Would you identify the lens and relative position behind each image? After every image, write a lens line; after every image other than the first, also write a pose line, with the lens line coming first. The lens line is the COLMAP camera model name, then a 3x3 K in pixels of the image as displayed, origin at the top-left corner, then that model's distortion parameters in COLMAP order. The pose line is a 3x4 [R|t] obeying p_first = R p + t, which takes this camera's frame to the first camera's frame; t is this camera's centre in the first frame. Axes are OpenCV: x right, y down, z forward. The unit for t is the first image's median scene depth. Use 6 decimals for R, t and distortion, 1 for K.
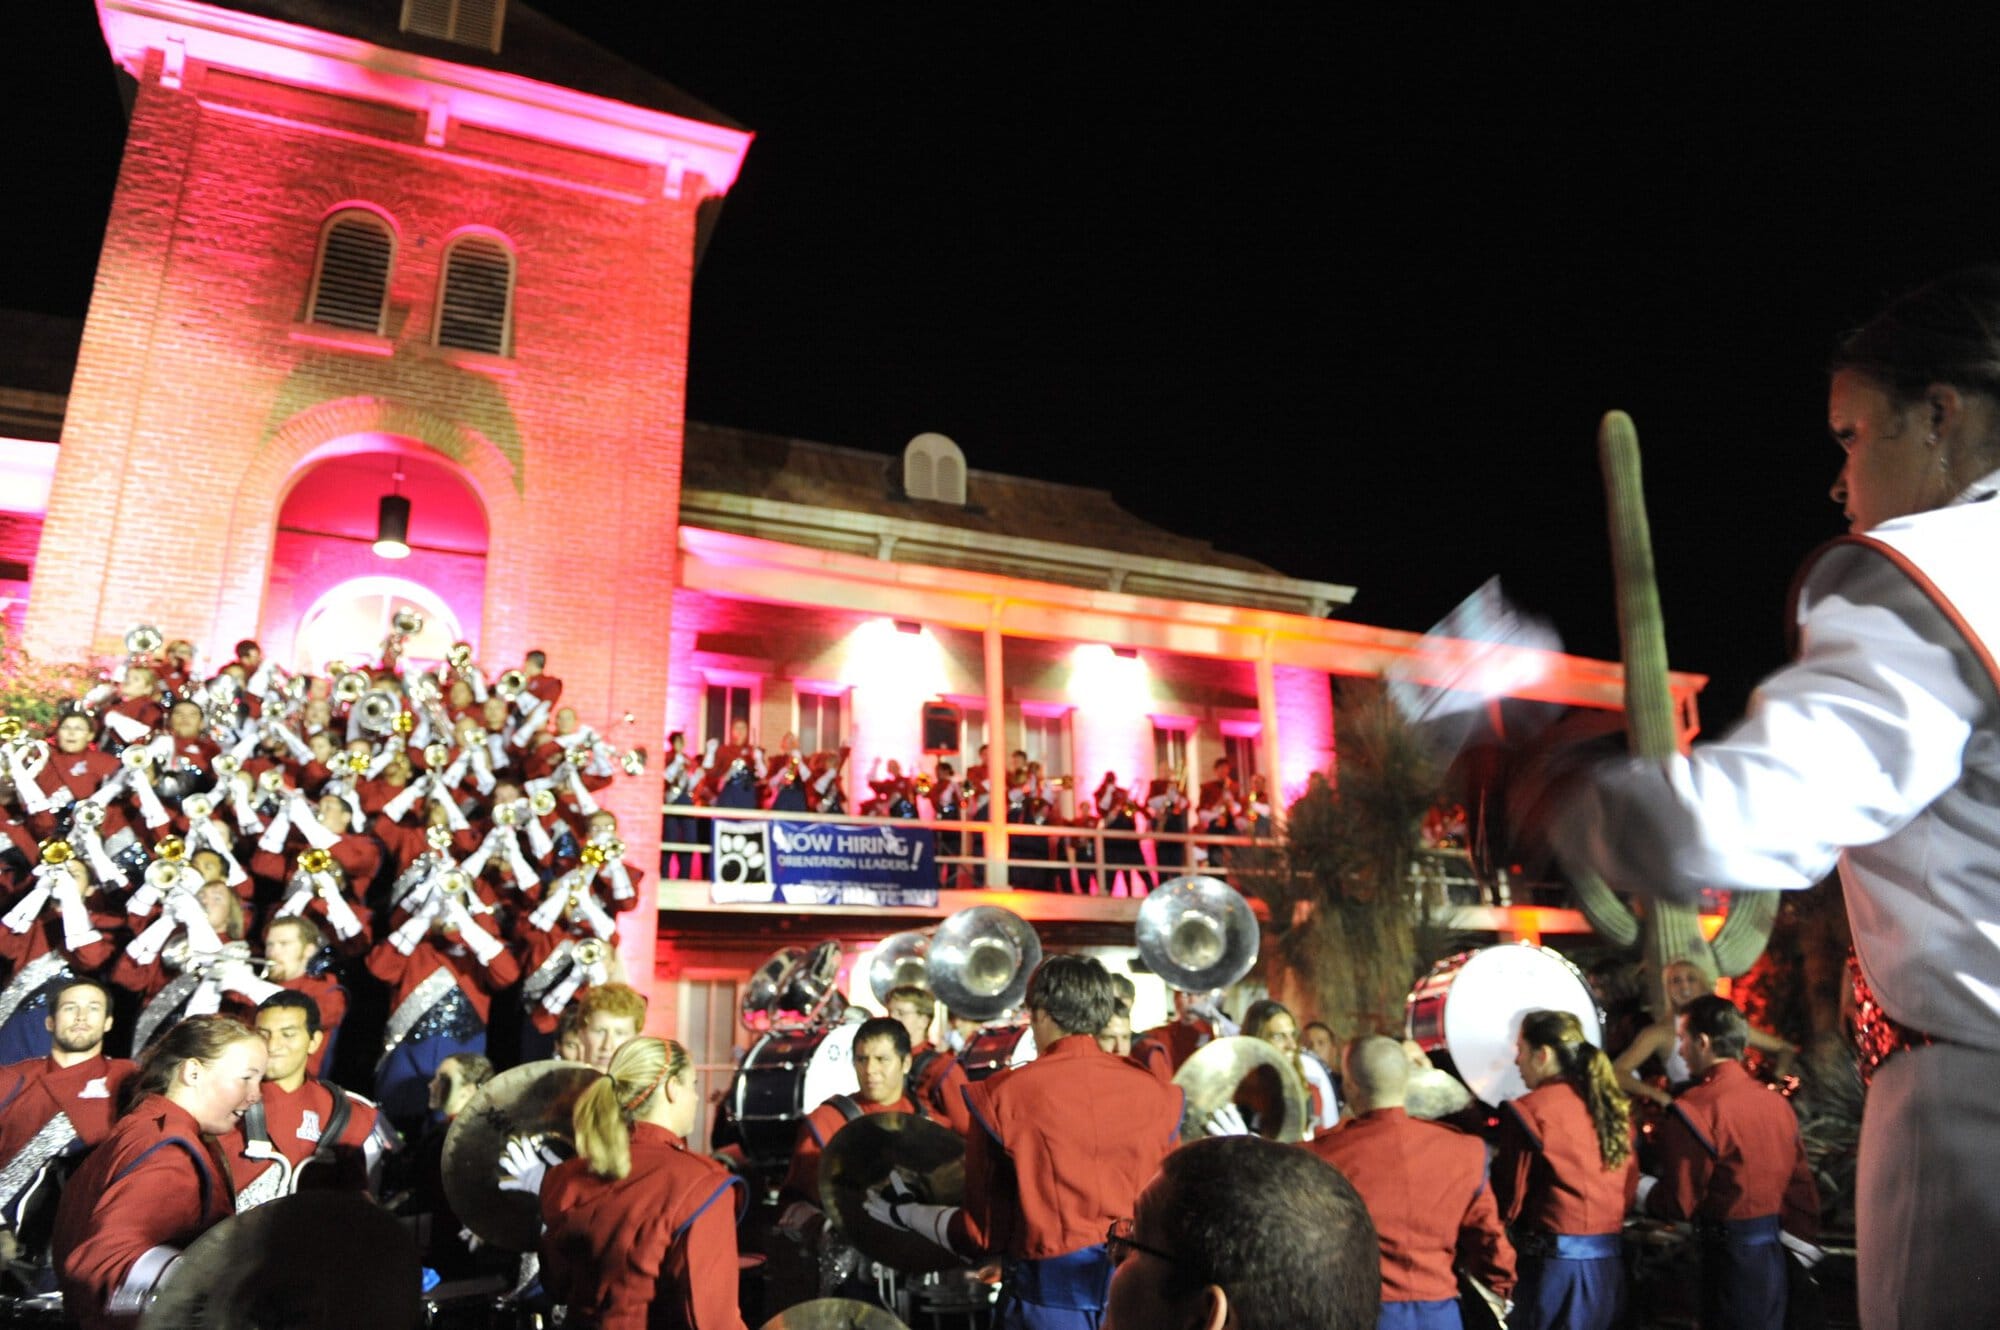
lens RADIAL K [[1364.1, 0, 1004.5], [0, 1364.1, 668.5], [0, 0, 1]] dist [-0.047078, -0.005147]
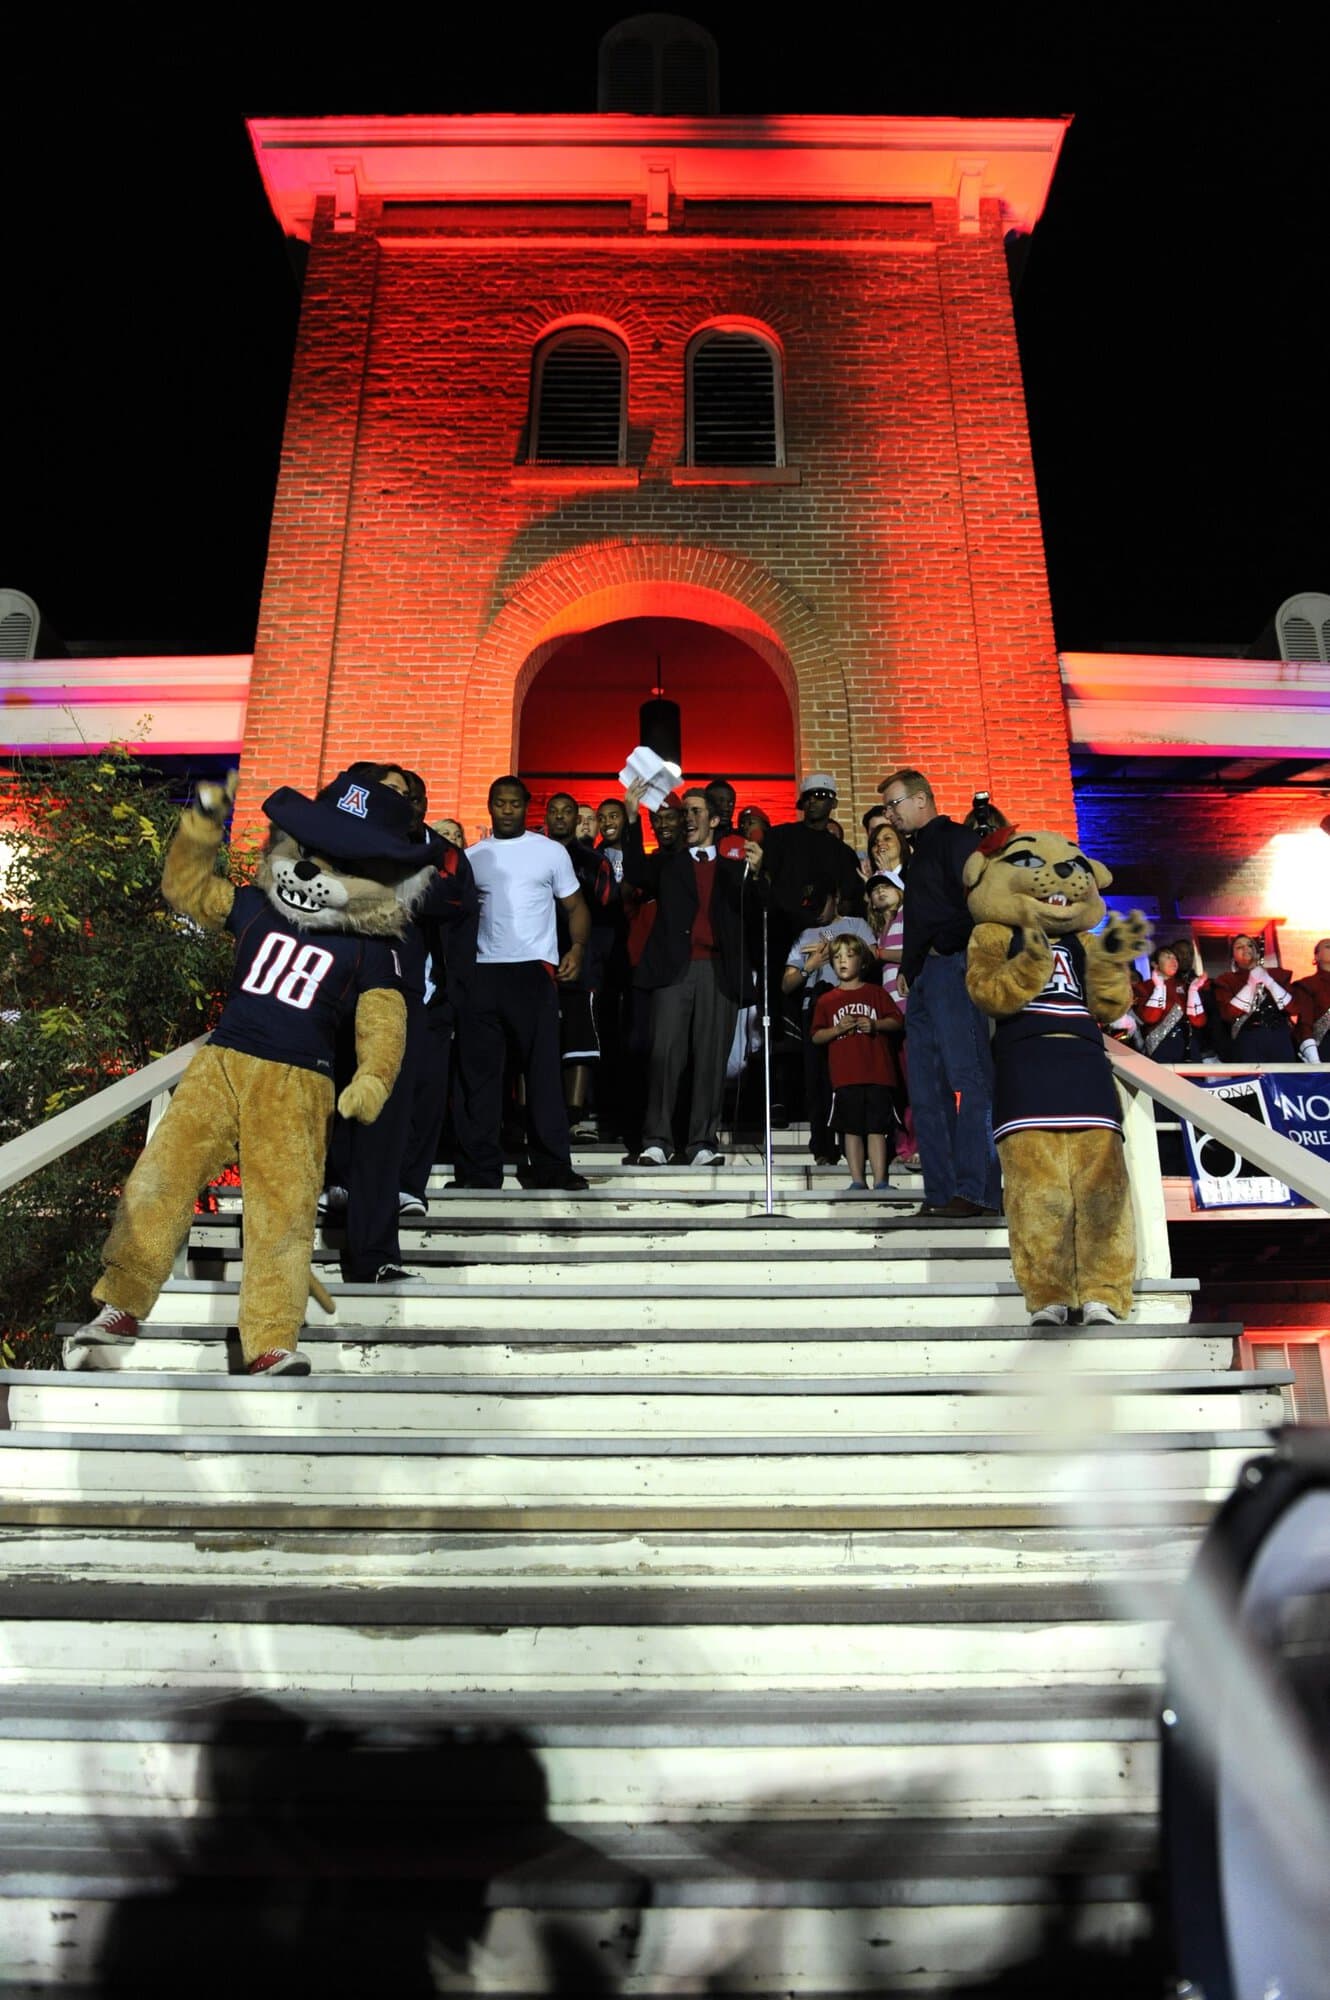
lens RADIAL K [[1364.1, 0, 669.2], [0, 1364.1, 987.8], [0, 0, 1]] dist [-0.047078, -0.005147]
pose [[0.914736, -0.119764, -0.385895, -0.184261], [0.099872, 0.992445, -0.071269, 0.091273], [0.391515, 0.026652, 0.919786, 0.328633]]
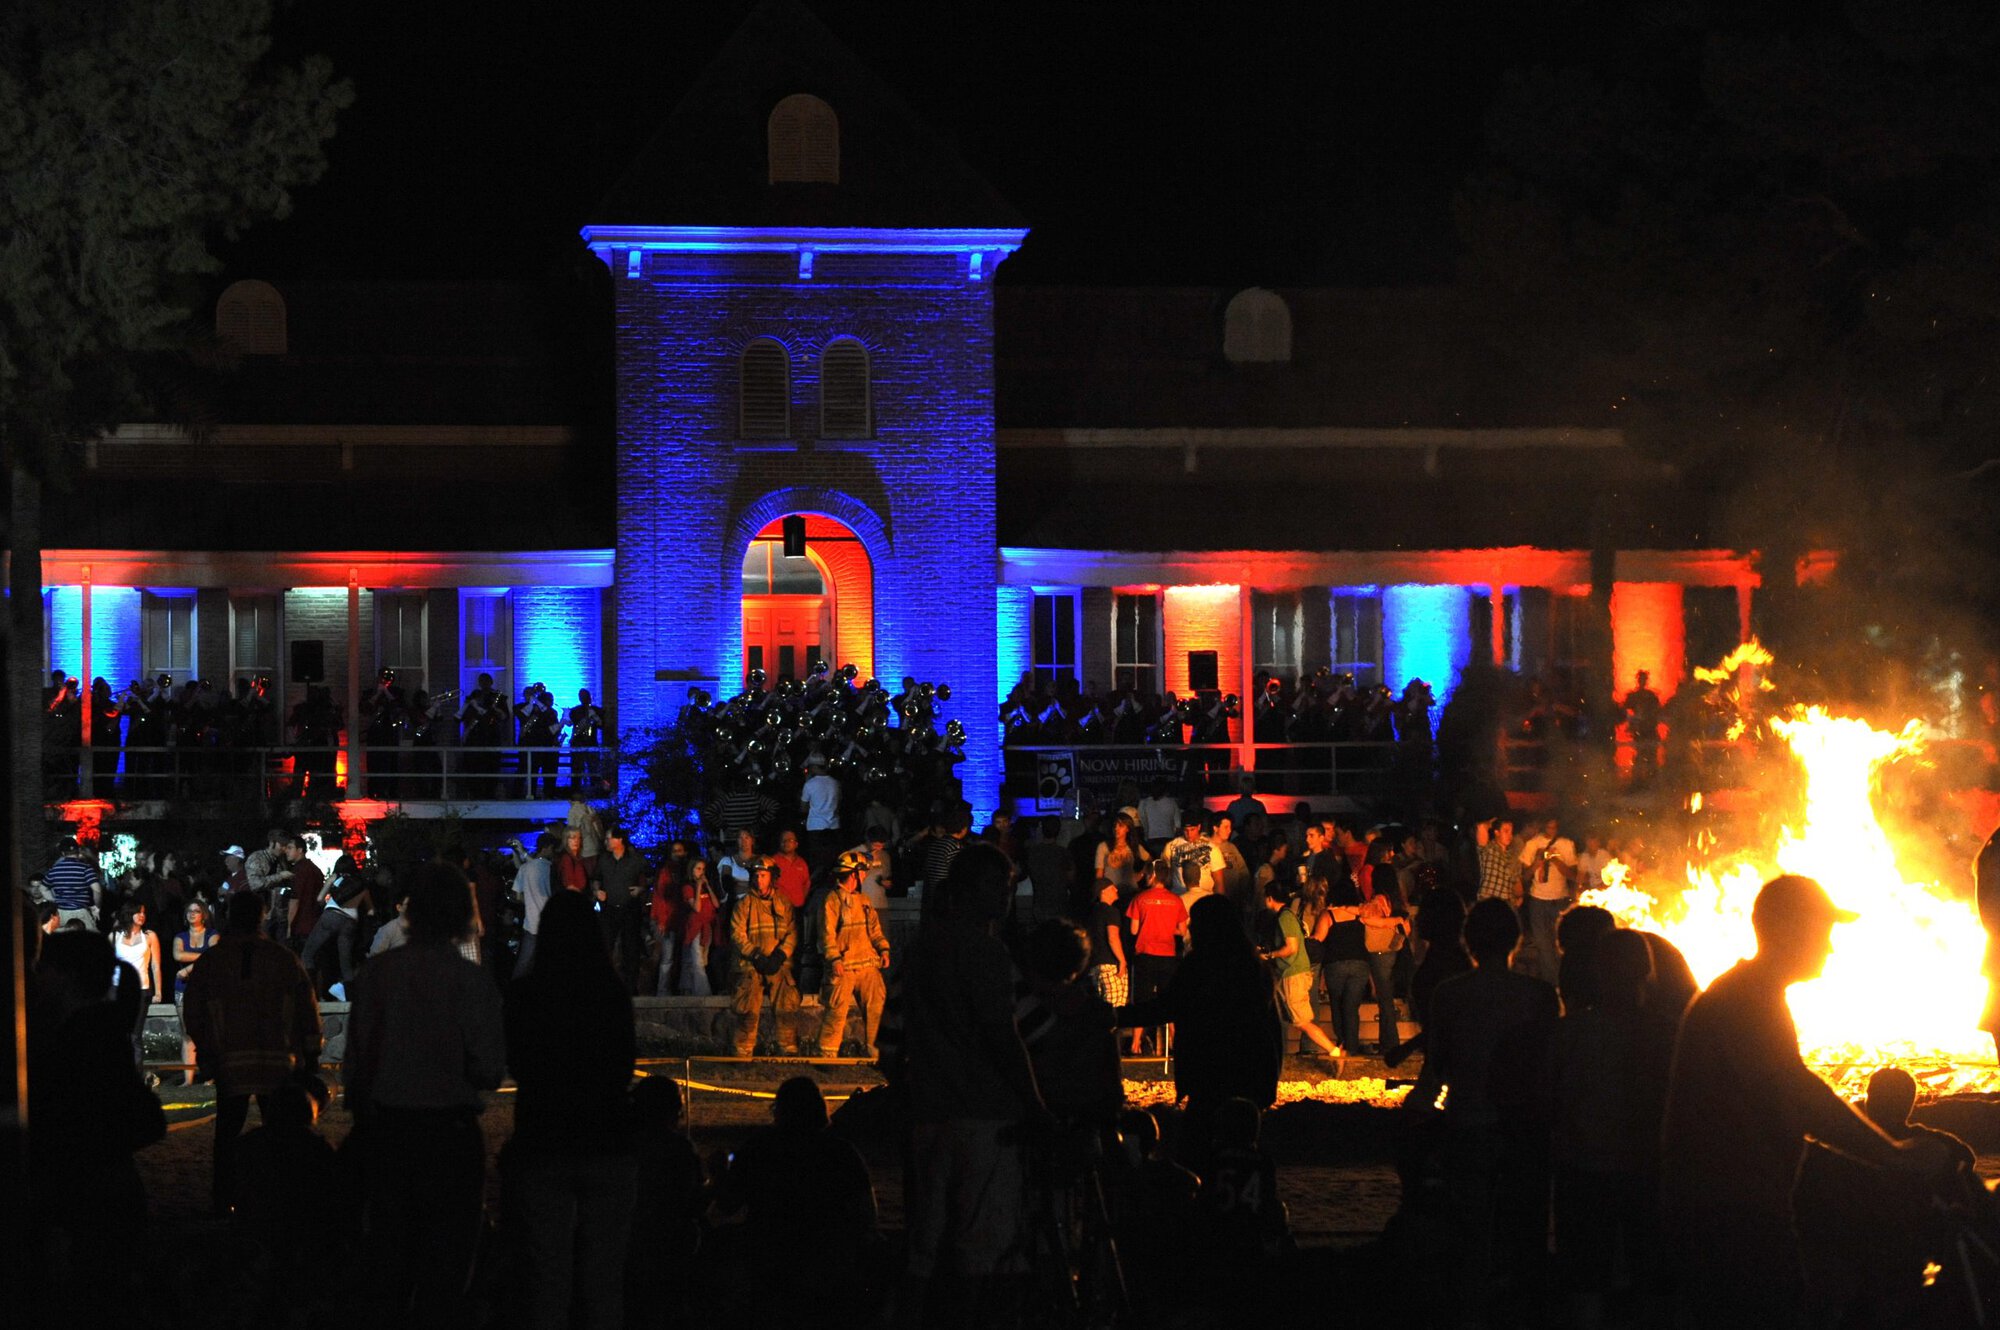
lens RADIAL K [[5944.1, 0, 1000.0], [0, 5944.1, 665.0], [0, 0, 1]] dist [0.123509, -0.028392]
pose [[0.965824, -0.004217, -0.259165, 1.399502], [0.067161, 0.969792, 0.234506, -1.477131], [0.250347, -0.243897, 0.936931, -4.945589]]
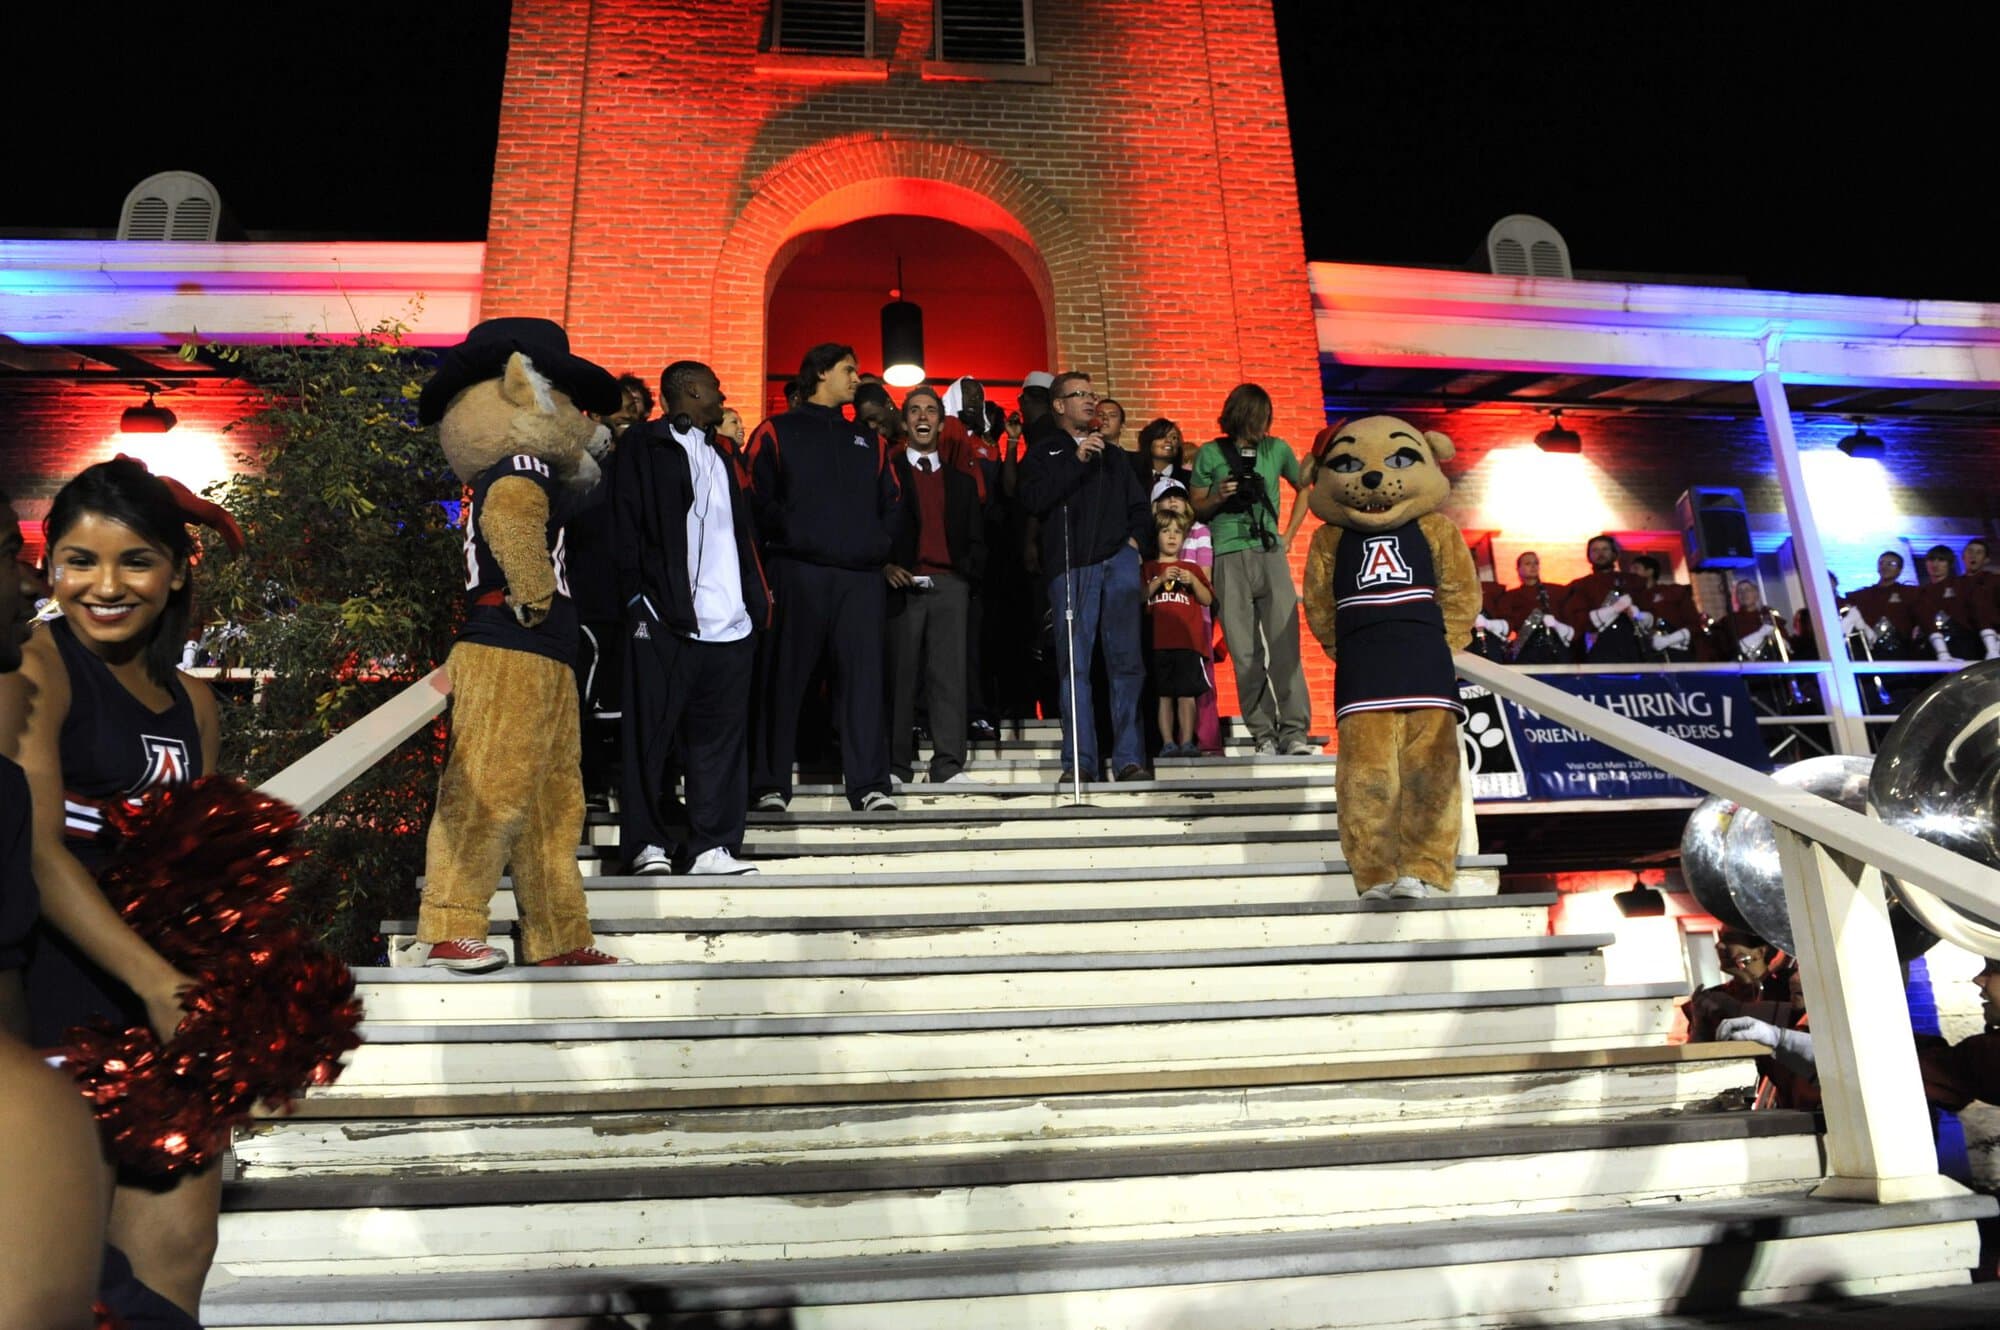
lens RADIAL K [[1373.8, 0, 1007.6], [0, 1373.8, 667.4], [0, 0, 1]] dist [-0.048481, -0.004034]
pose [[0.952282, -0.108072, -0.285445, -0.217660], [0.107604, 0.994042, -0.017369, 0.095880], [0.285622, -0.014175, 0.958238, 0.315057]]
